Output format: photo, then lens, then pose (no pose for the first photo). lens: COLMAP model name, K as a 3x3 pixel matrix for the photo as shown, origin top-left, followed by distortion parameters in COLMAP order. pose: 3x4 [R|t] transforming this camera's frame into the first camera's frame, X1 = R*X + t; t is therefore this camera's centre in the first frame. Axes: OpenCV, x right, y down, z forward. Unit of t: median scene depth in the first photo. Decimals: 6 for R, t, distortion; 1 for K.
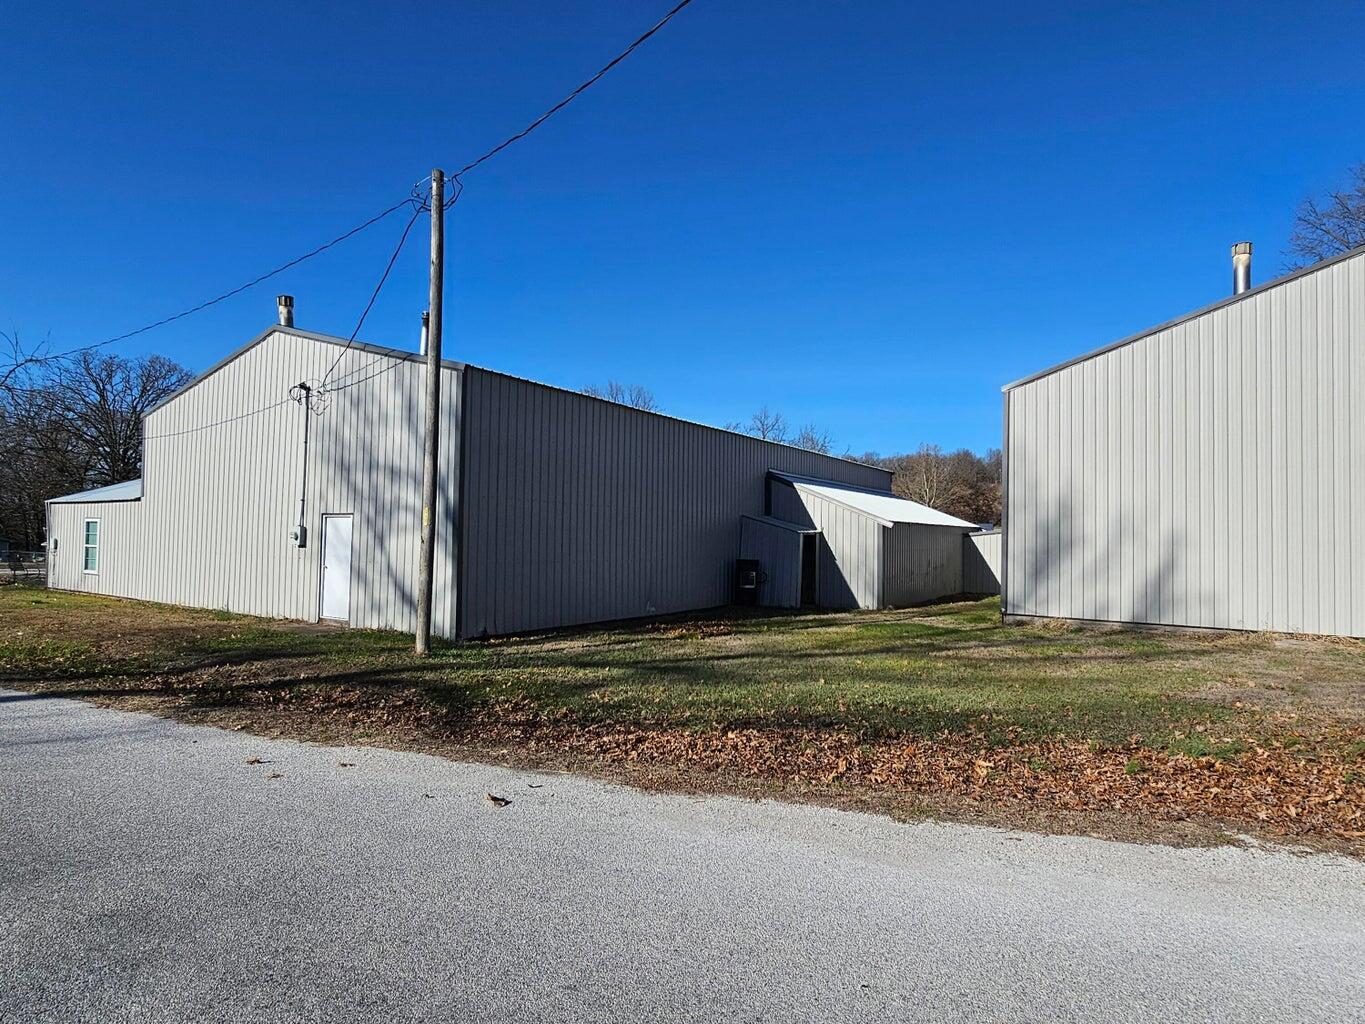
lens RADIAL K [[559.0, 0, 675.4], [0, 559.0, 525.5], [0, 0, 1]] dist [-0.004221, 0.001136]
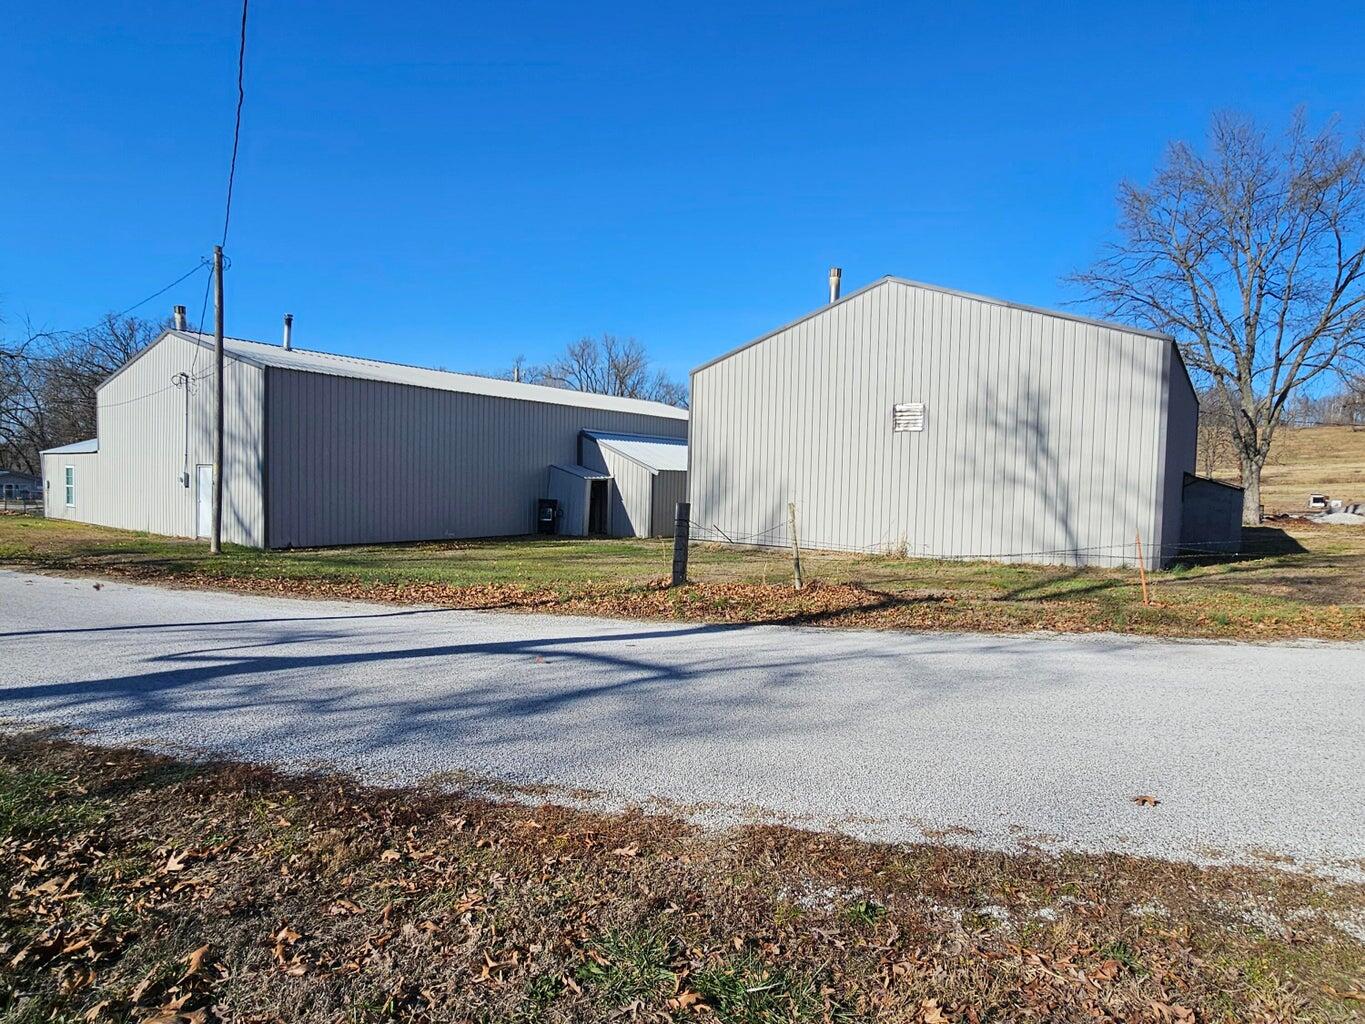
lens RADIAL K [[559.0, 0, 690.3], [0, 559.0, 501.8], [0, 0, 1]] dist [-0.004221, 0.001136]
pose [[0.998650, 0.006766, -0.051501, 0.580788], [-0.003829, 0.998372, 0.056904, -0.009371], [0.051802, -0.056630, 0.997050, -0.307005]]
